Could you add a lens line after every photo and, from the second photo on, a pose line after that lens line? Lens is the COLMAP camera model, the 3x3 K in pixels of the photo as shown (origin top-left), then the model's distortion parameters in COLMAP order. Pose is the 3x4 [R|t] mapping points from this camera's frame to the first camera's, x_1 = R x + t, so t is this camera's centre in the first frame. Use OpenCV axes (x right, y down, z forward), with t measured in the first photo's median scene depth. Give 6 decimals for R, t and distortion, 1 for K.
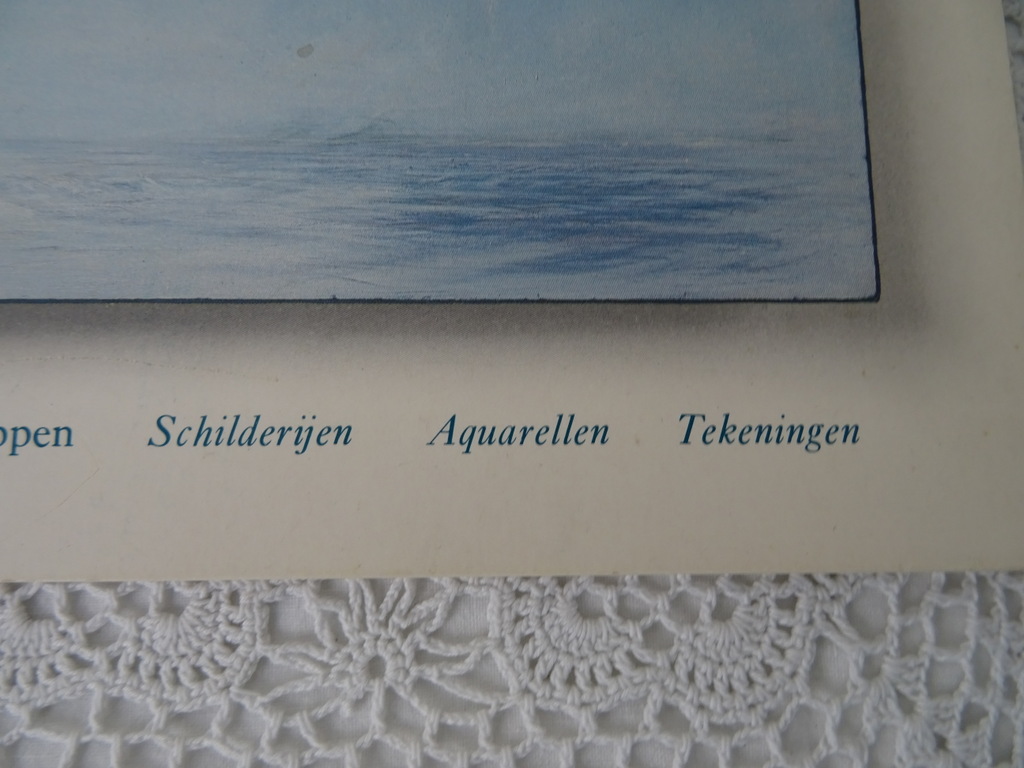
lens RADIAL K [[805.2, 0, 519.0], [0, 805.2, 380.3], [0, 0, 1]] dist [-0.004387, -0.007309]
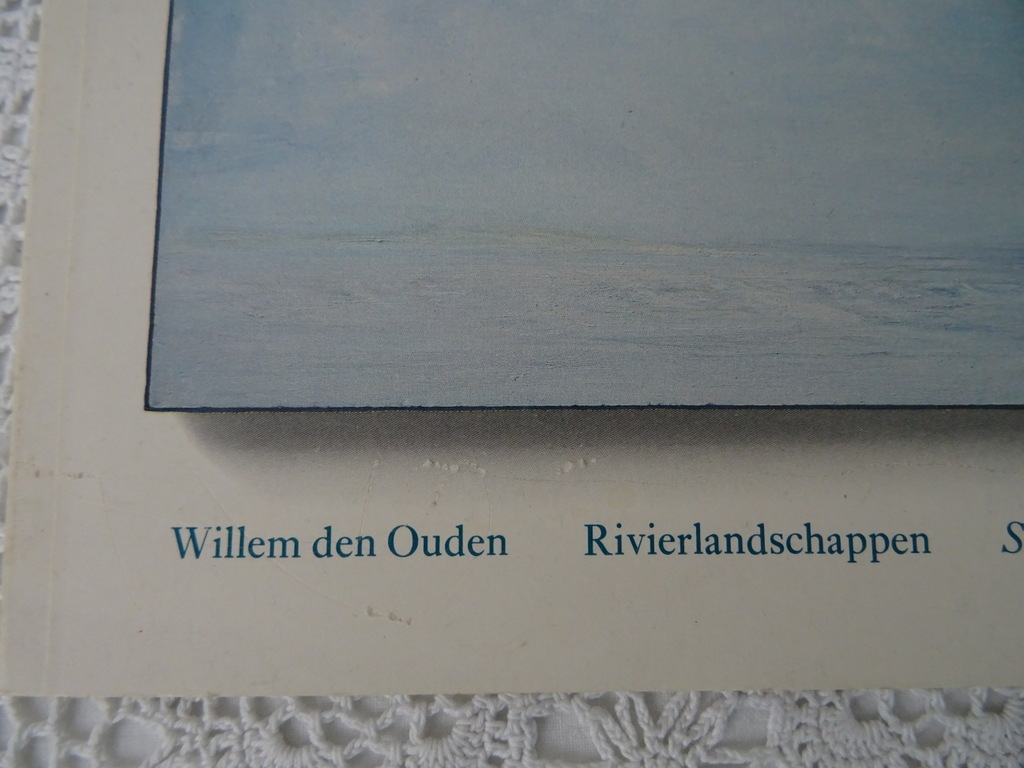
lens RADIAL K [[805.2, 0, 516.6], [0, 805.2, 363.2], [0, 0, 1]] dist [-0.004387, -0.007309]
pose [[0.999583, 0.000196, -0.028864, -1.008793], [-0.000421, 0.999969, -0.007820, -0.143905], [0.028861, 0.007829, 0.999553, -0.030788]]
